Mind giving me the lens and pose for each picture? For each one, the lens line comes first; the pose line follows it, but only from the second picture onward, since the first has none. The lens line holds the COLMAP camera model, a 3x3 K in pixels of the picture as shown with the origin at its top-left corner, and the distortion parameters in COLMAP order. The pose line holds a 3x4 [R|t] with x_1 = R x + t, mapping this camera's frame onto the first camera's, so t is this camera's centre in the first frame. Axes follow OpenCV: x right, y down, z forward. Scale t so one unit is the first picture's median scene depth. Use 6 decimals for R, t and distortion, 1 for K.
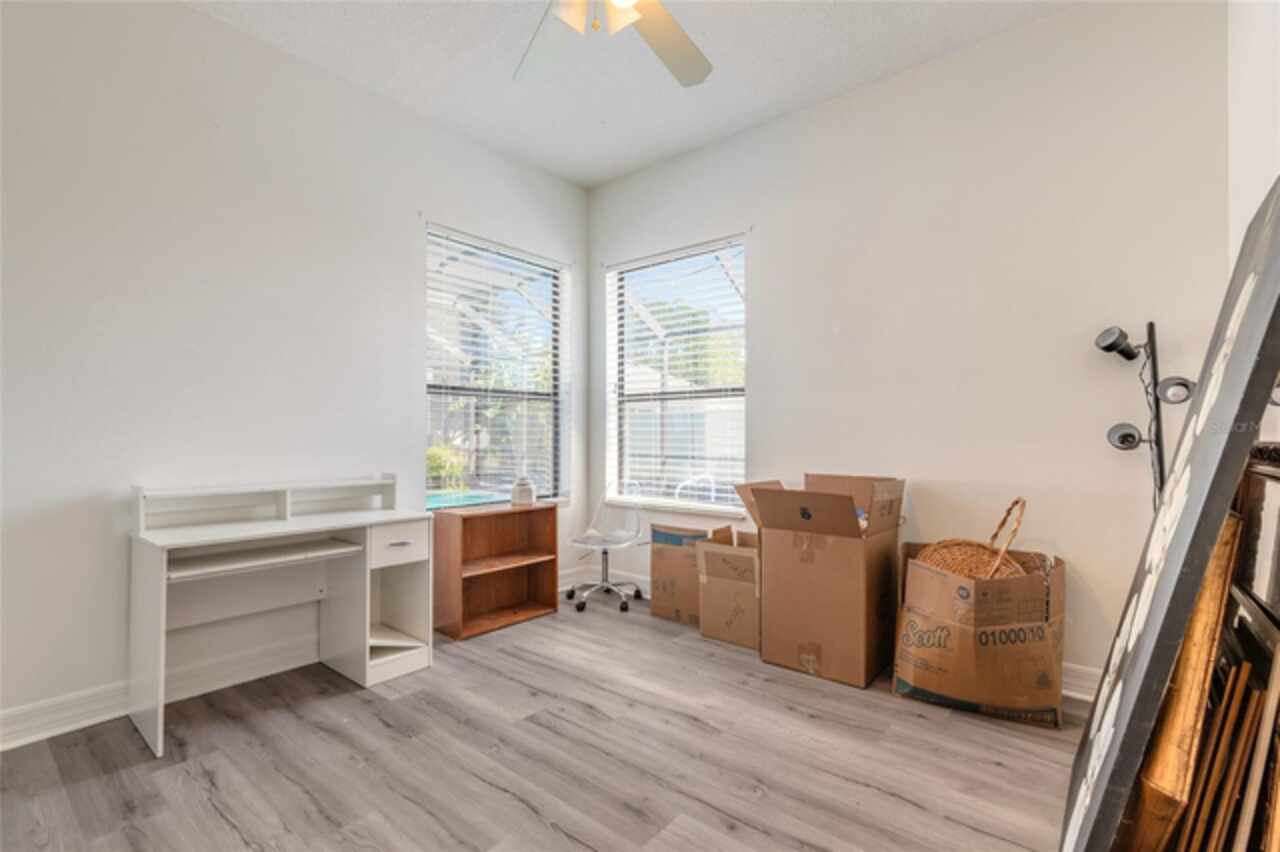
lens RADIAL K [[584.2, 0, 639.4], [0, 584.2, 426.1], [0, 0, 1]] dist [0.000532, -0.000184]
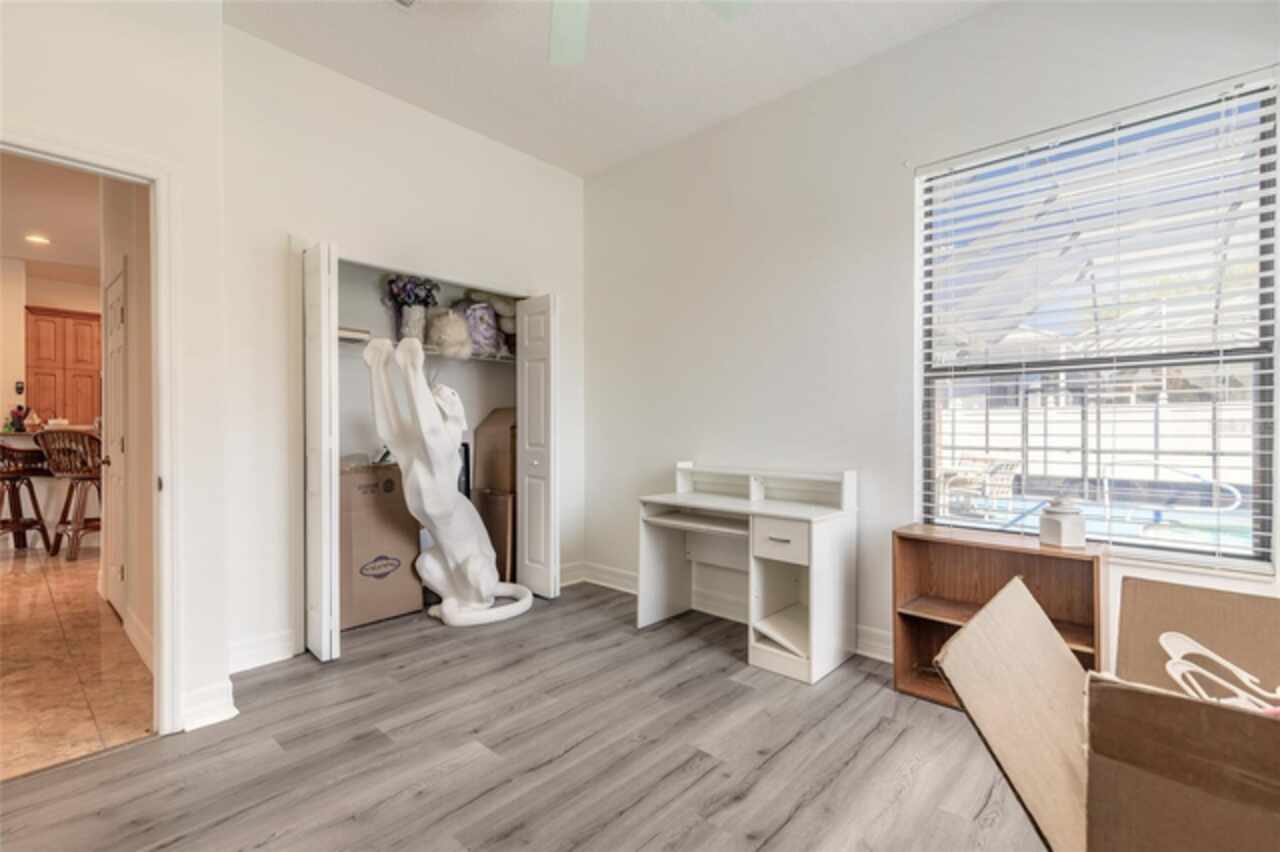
lens RADIAL K [[584.2, 0, 638.5], [0, 584.2, 424.3], [0, 0, 1]] dist [0.000532, -0.000184]
pose [[-0.061895, -0.005530, -0.998067, 0.679132], [0.013019, 0.999895, -0.006348, 0.009681], [0.997998, -0.013386, -0.061816, 0.943902]]
